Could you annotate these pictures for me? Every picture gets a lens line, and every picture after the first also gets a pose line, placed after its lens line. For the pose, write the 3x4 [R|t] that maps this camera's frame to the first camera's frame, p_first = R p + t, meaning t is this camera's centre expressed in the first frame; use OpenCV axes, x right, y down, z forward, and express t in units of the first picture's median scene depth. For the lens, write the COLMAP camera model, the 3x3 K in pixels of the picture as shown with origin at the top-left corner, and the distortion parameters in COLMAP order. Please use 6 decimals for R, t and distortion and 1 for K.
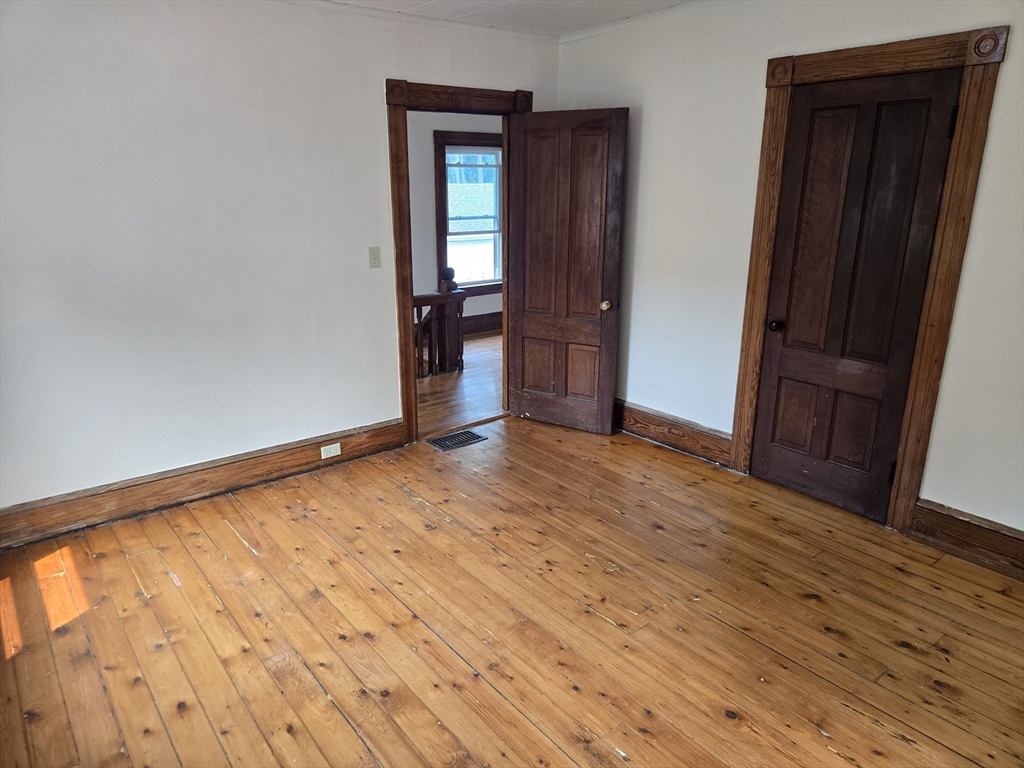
lens RADIAL K [[687.5, 0, 508.2], [0, 687.5, 390.8], [0, 0, 1]] dist [0.073226, -0.060105]
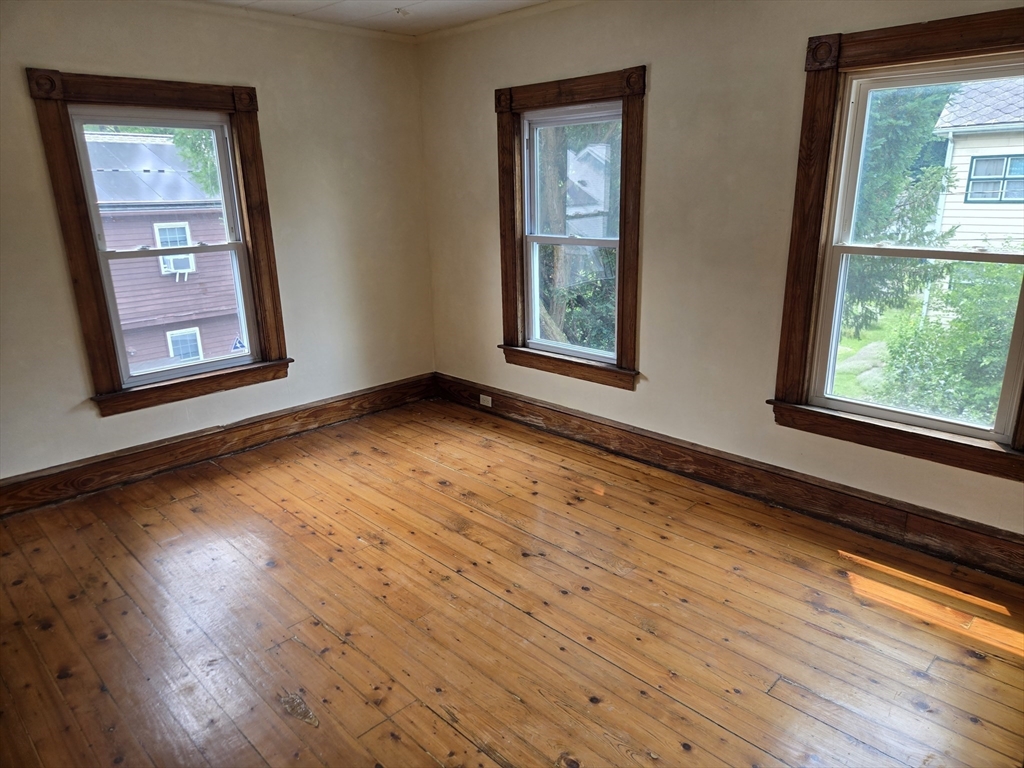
lens RADIAL K [[687.5, 0, 508.2], [0, 687.5, 390.8], [0, 0, 1]] dist [0.073226, -0.060105]
pose [[-0.994087, 0.056517, -0.092719, -0.035701], [-0.004971, 0.829294, 0.558790, -0.520420], [0.108473, 0.555947, -0.824109, 1.759491]]
